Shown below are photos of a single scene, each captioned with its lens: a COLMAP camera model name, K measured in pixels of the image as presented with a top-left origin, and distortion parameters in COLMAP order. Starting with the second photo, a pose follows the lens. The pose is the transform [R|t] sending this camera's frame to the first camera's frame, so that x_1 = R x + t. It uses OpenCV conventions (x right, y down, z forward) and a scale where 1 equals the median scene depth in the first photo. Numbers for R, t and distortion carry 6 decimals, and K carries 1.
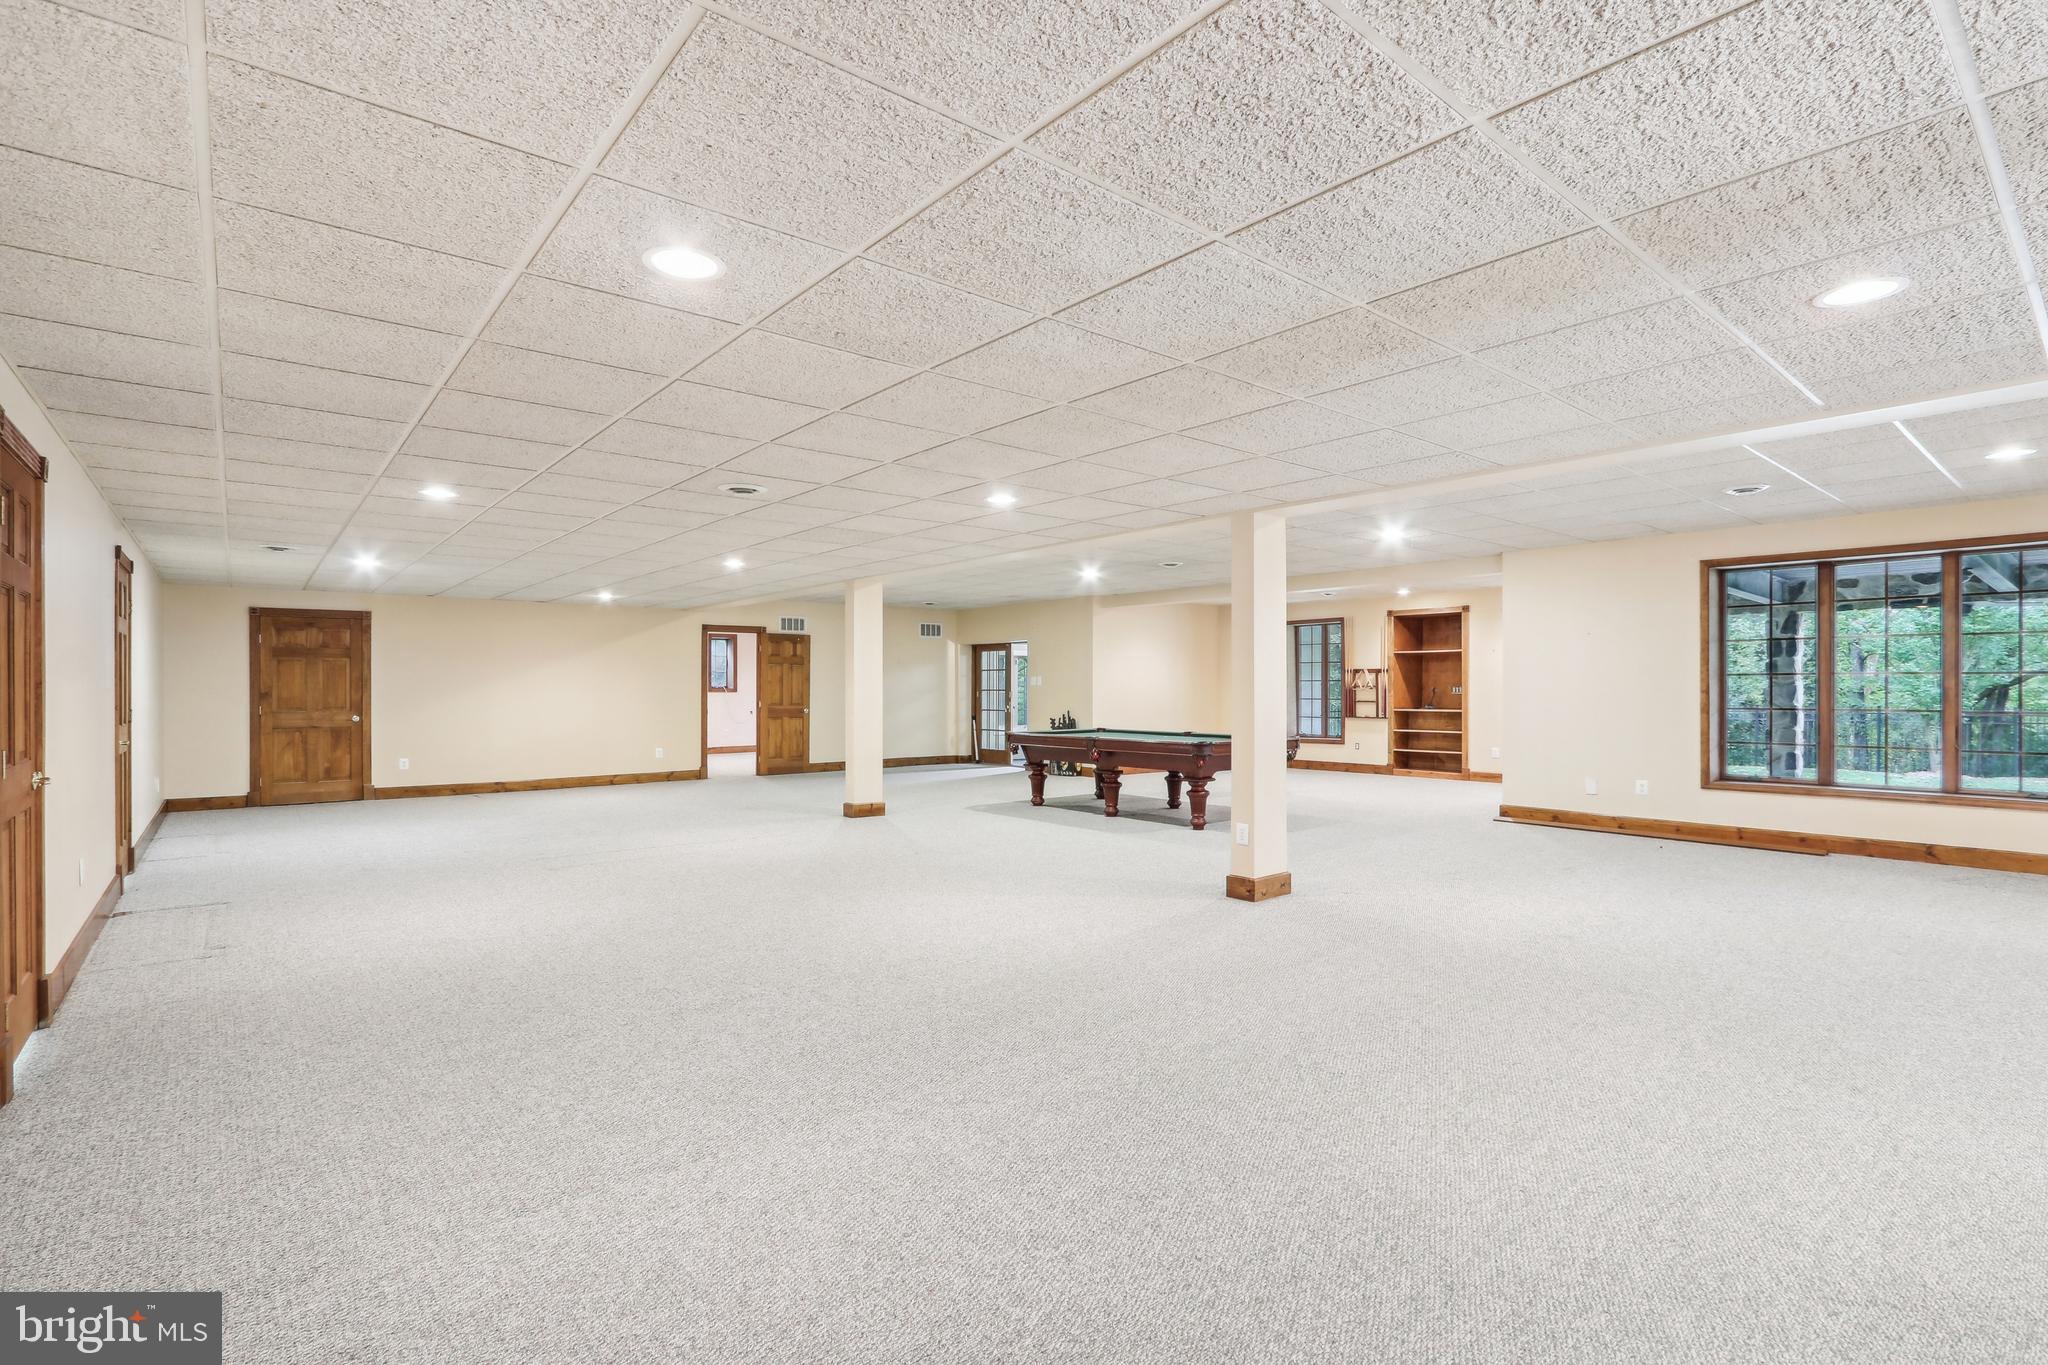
lens RADIAL K [[983.8, 0, 1021.4], [0, 983.8, 689.0], [0, 0, 1]] dist [-0.003355, -0.000193]
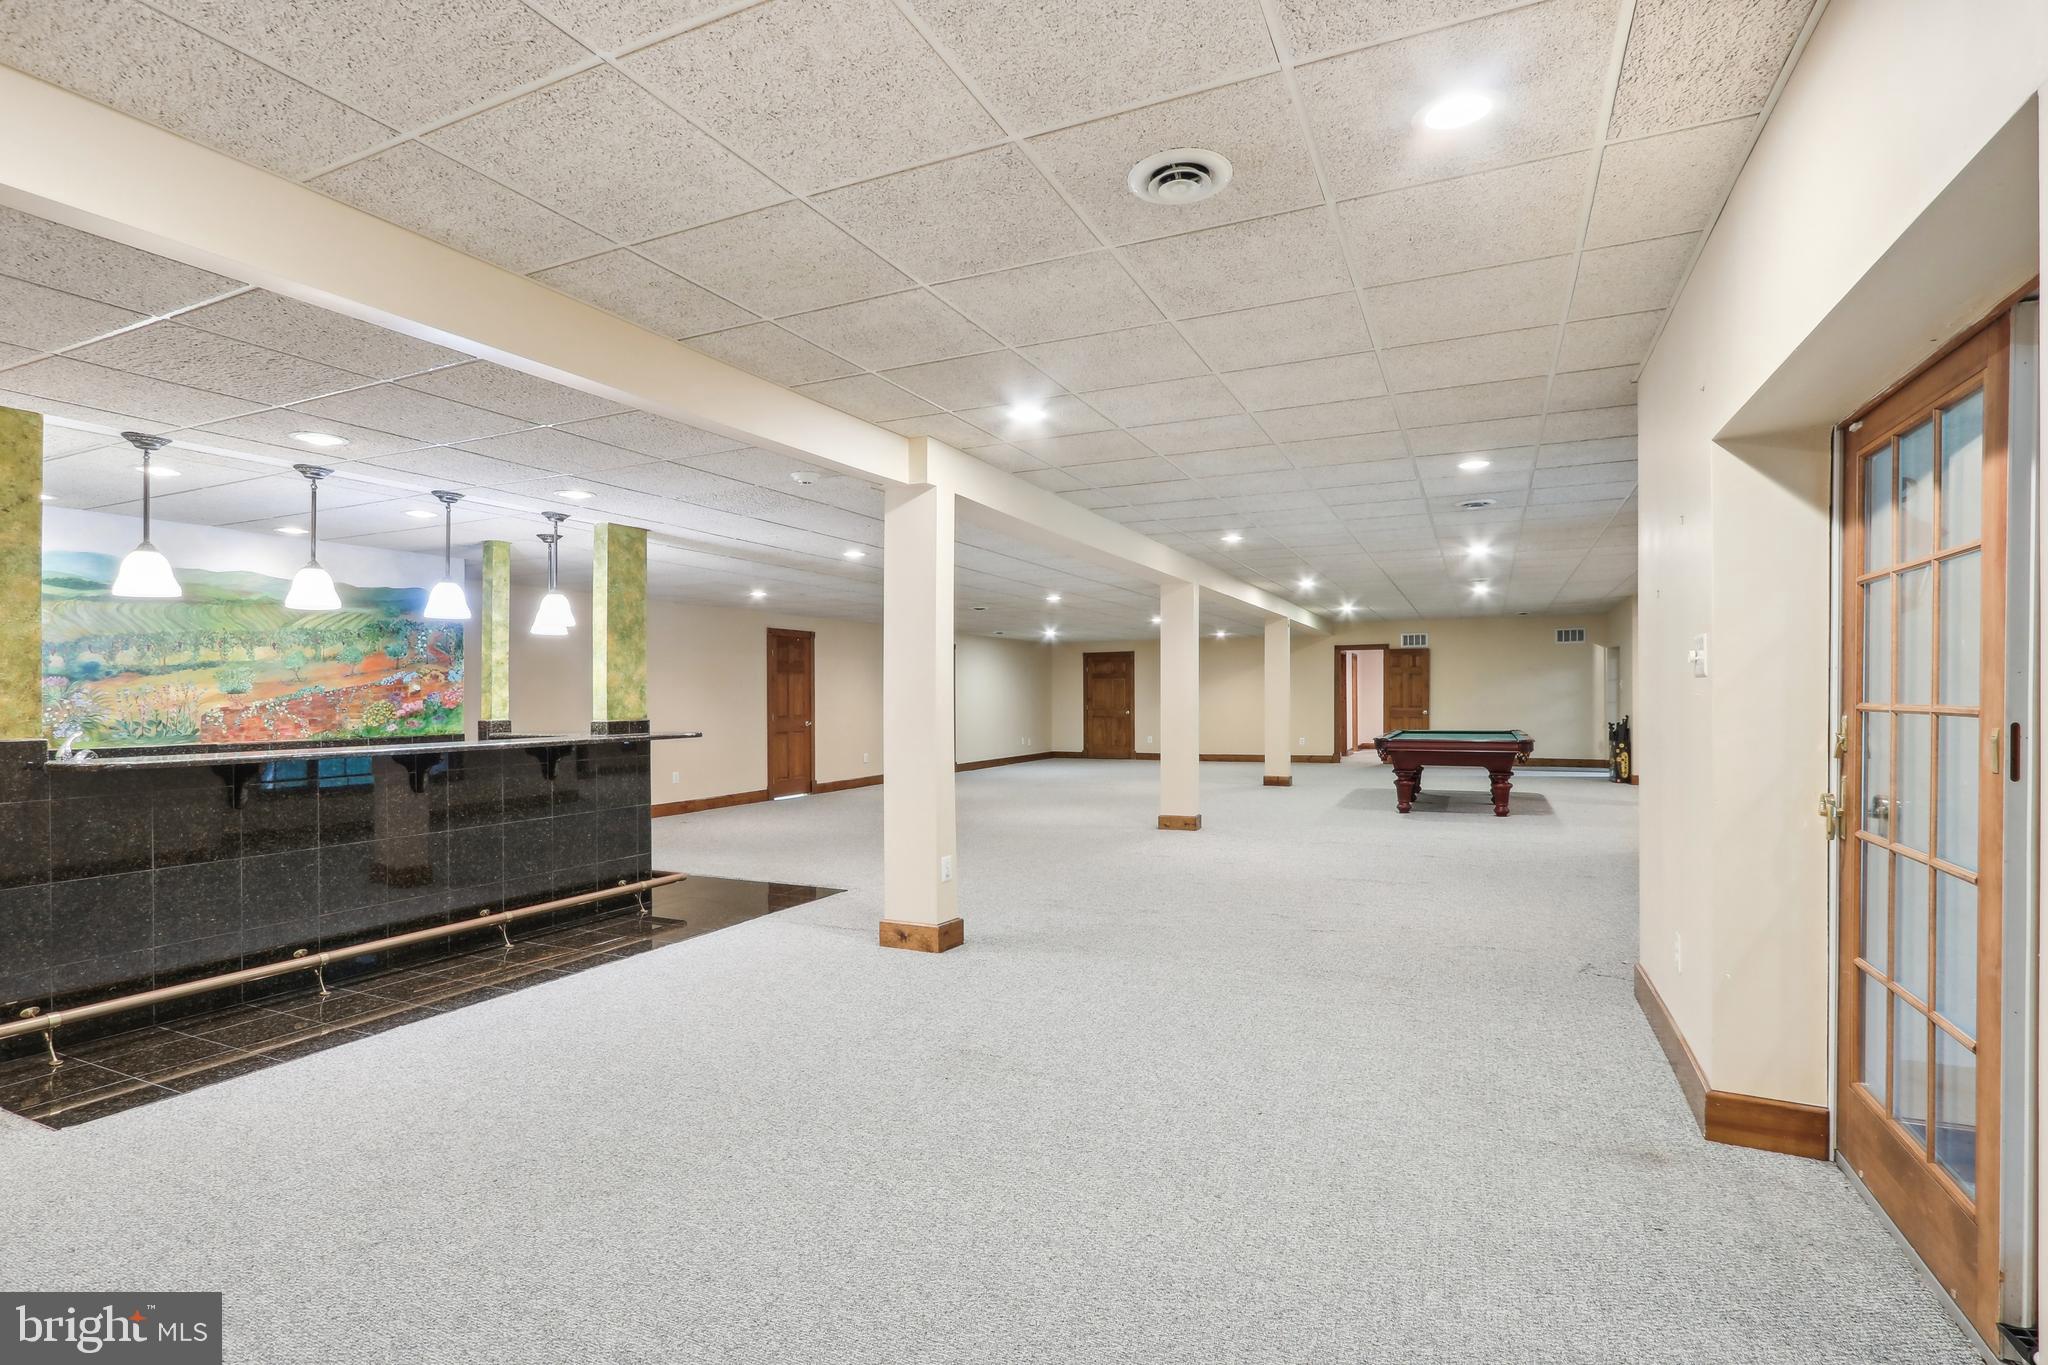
lens RADIAL K [[983.8, 0, 1030.3], [0, 983.8, 694.4], [0, 0, 1]] dist [-0.003355, -0.000193]
pose [[0.441578, -0.004617, -0.897211, 0.821092], [0.006150, 0.999979, -0.002119, 0.000104], [0.897202, -0.004583, 0.441597, 0.069268]]
